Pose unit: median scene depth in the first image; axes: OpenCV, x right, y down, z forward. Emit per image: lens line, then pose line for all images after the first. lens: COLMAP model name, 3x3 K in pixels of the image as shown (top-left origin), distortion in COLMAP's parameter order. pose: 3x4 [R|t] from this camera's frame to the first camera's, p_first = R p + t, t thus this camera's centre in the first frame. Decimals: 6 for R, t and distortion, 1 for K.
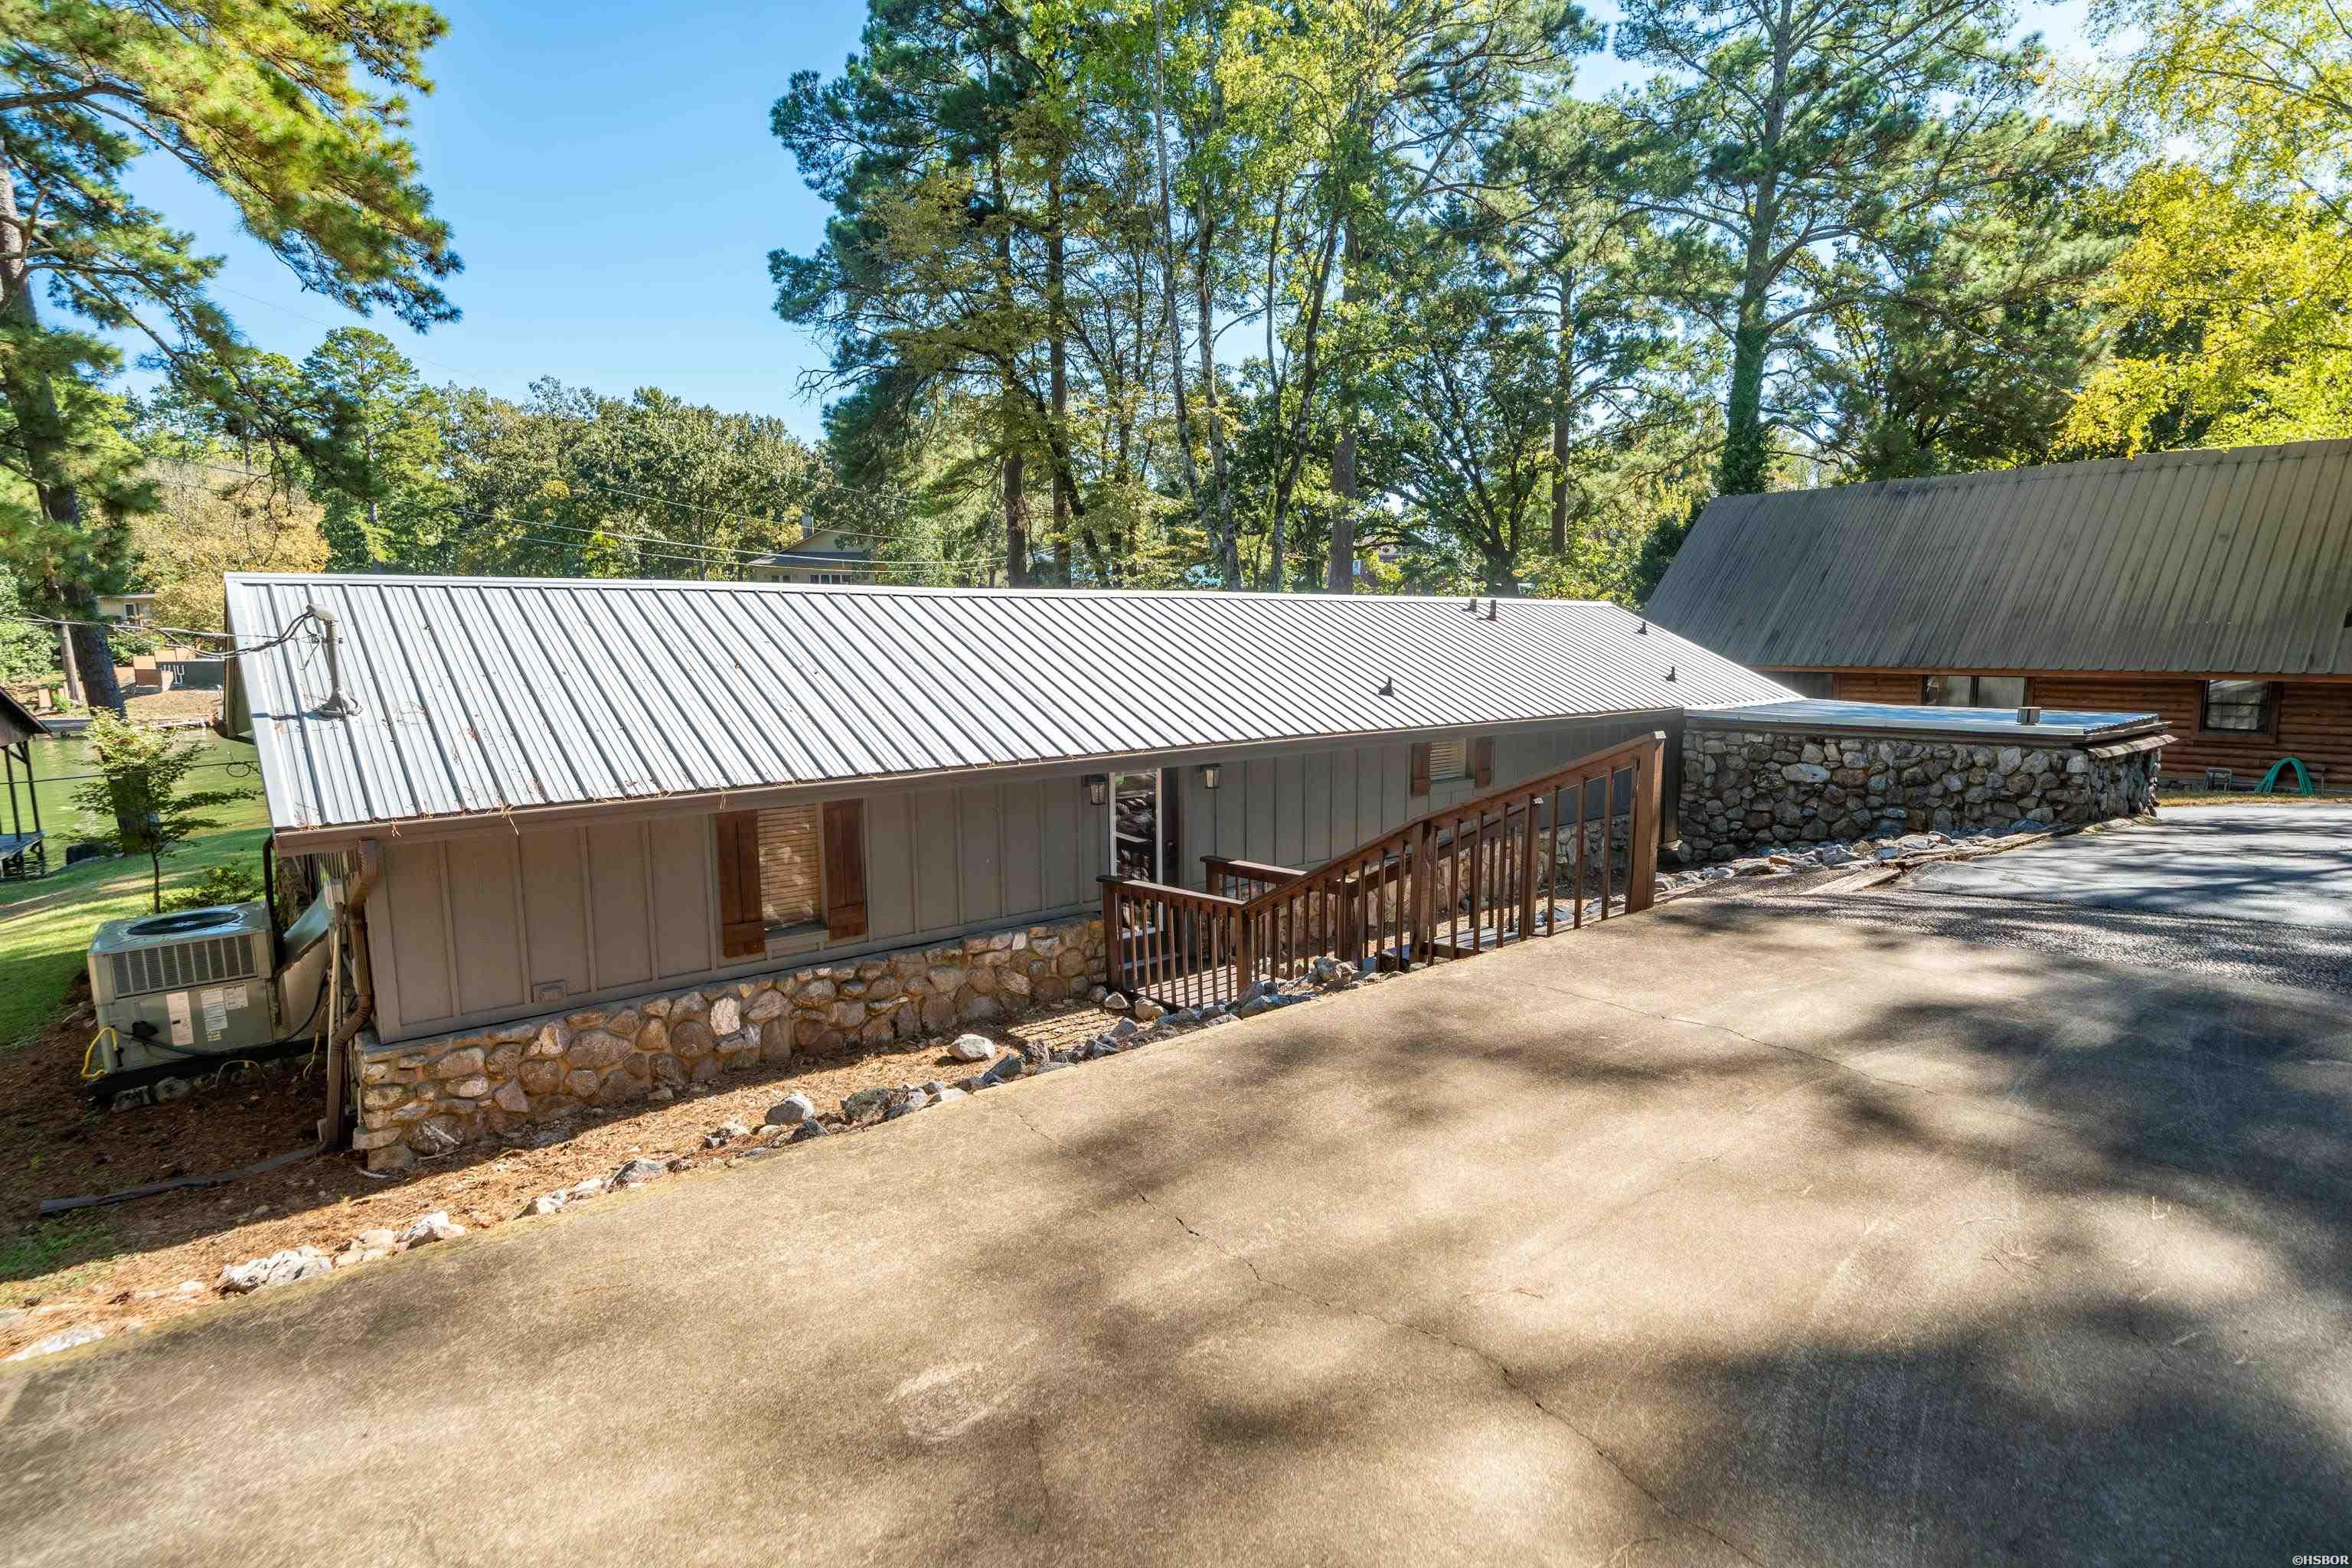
lens RADIAL K [[1188.2, 0, 1194.1], [0, 1188.2, 783.4], [0, 0, 1]] dist [0.004134, 0.000090]
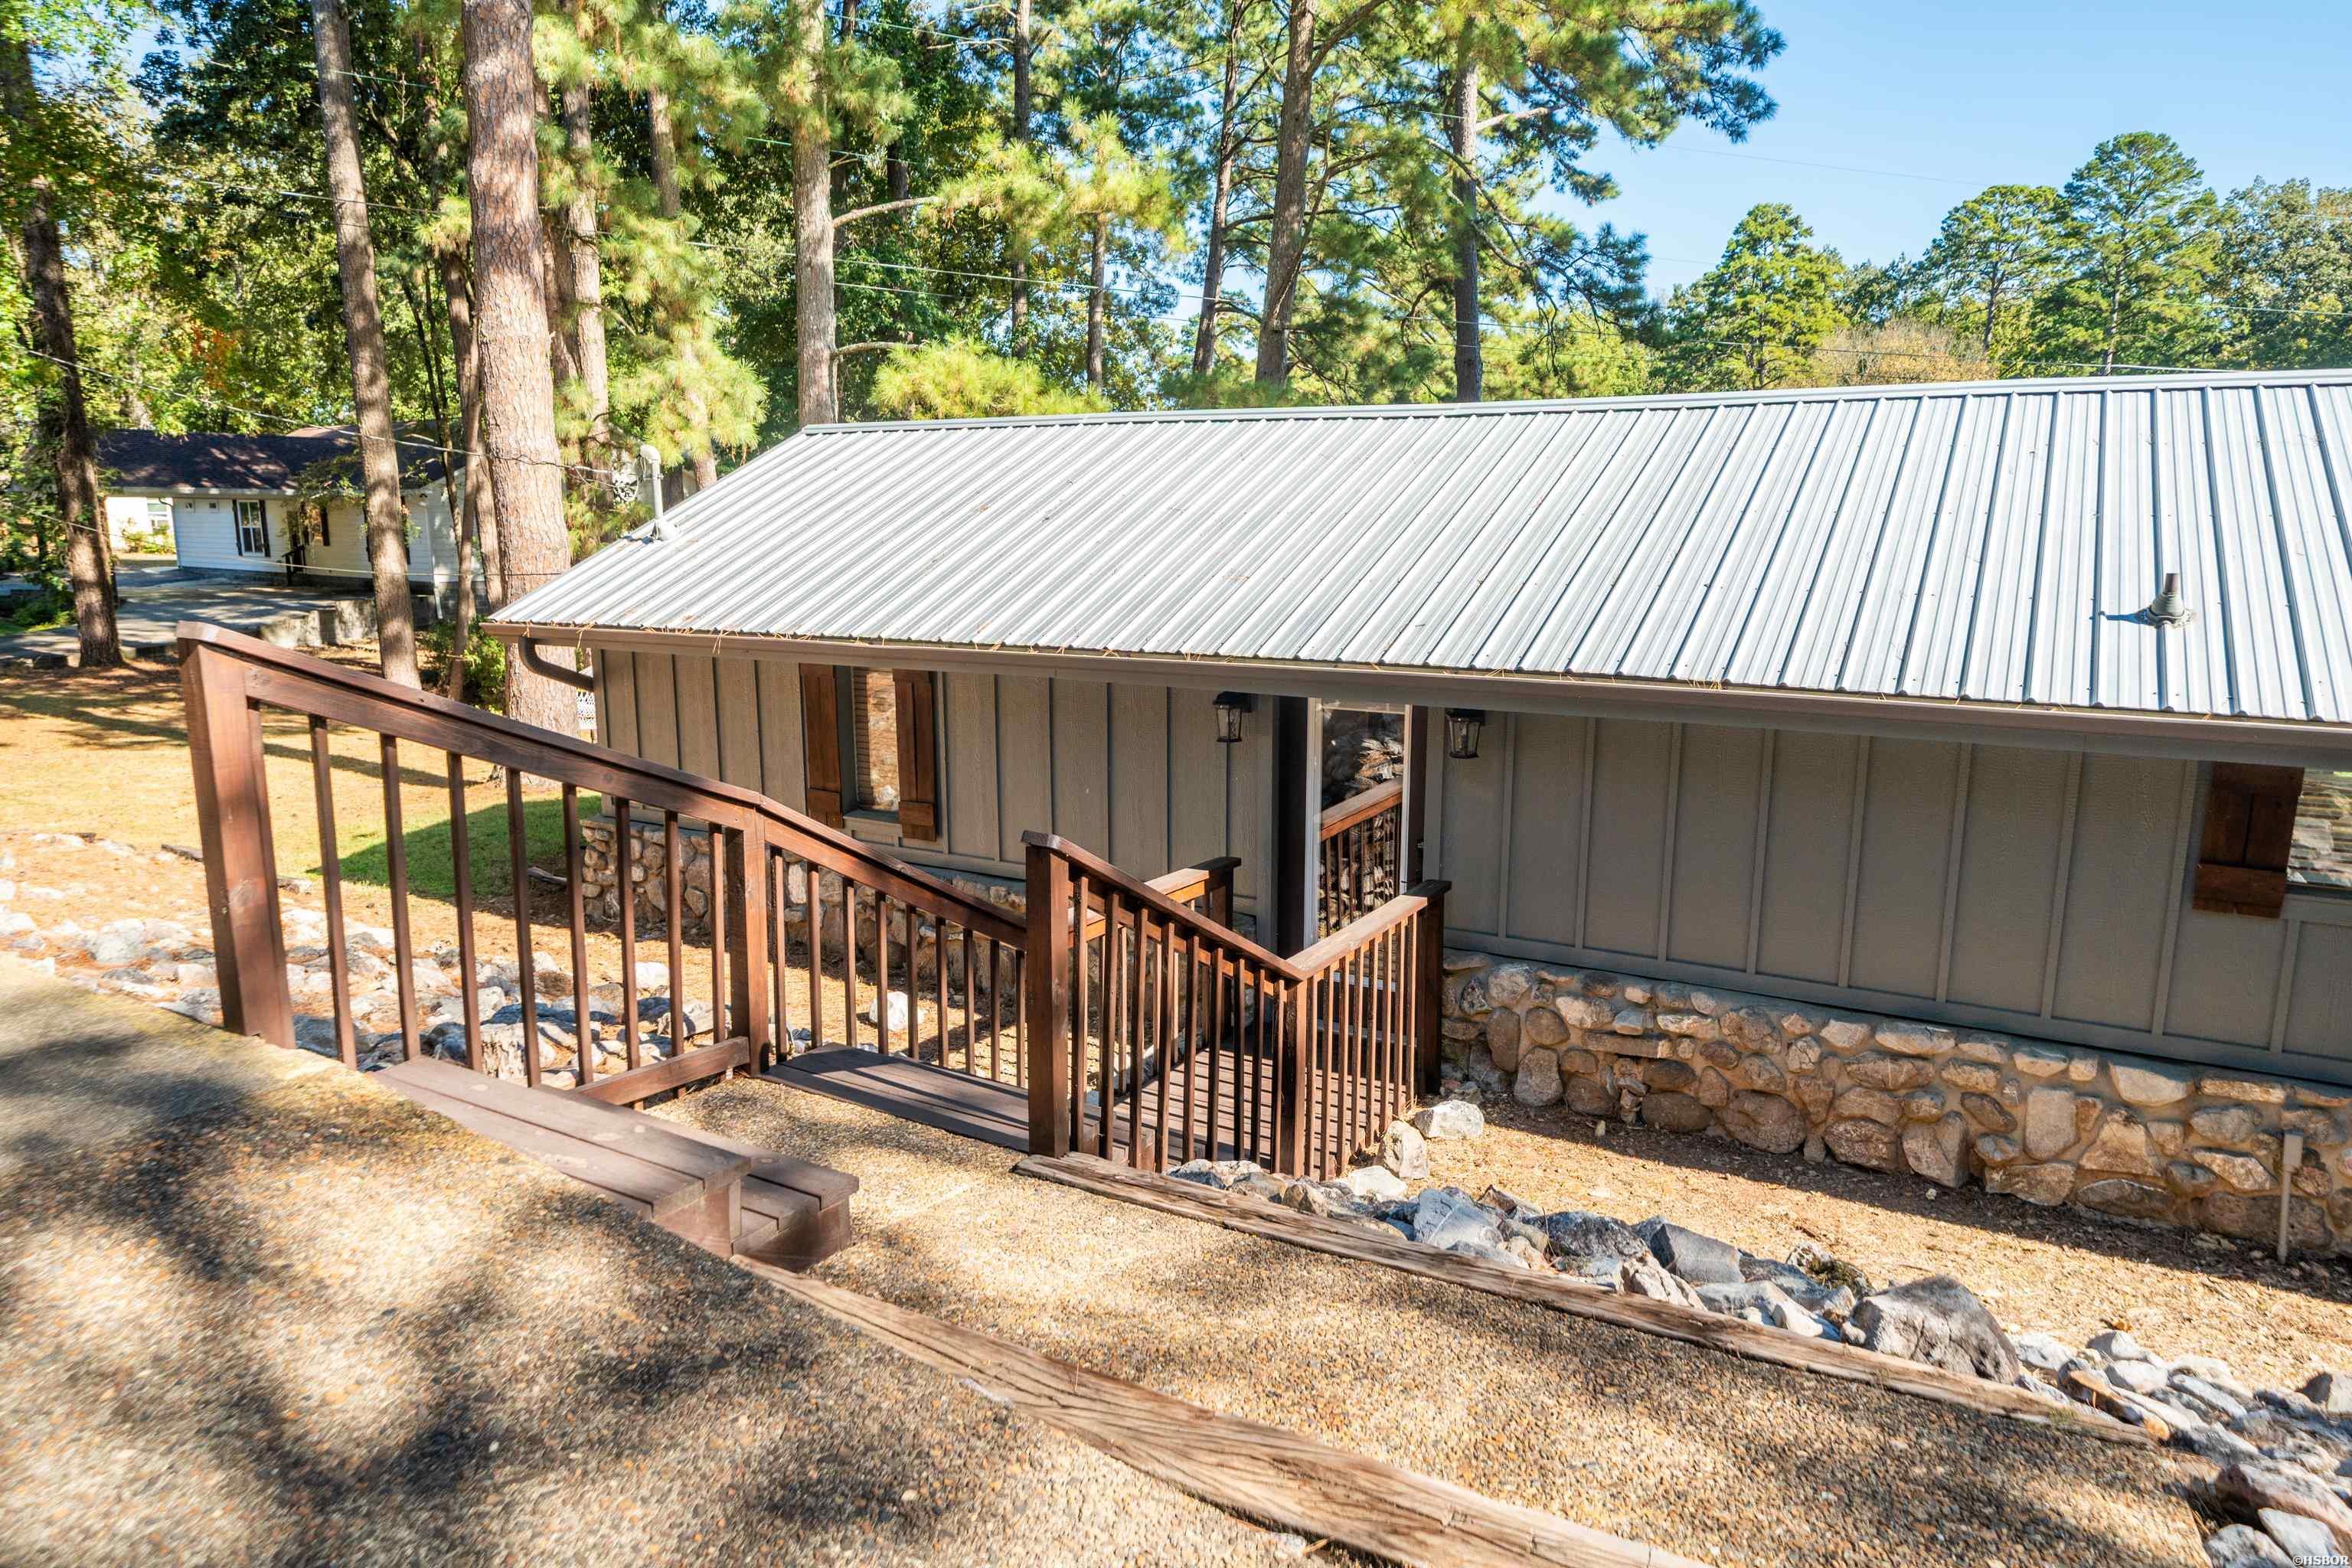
lens RADIAL K [[1455.6, 0, 1183.2], [0, 1455.6, 796.8], [0, 0, 1]] dist [0.000044, 0.000355]
pose [[0.344898, 0.185327, -0.920163, 0.255575], [-0.127664, 0.980467, 0.149621, -0.025639], [0.929918, 0.065868, 0.361821, 0.289028]]
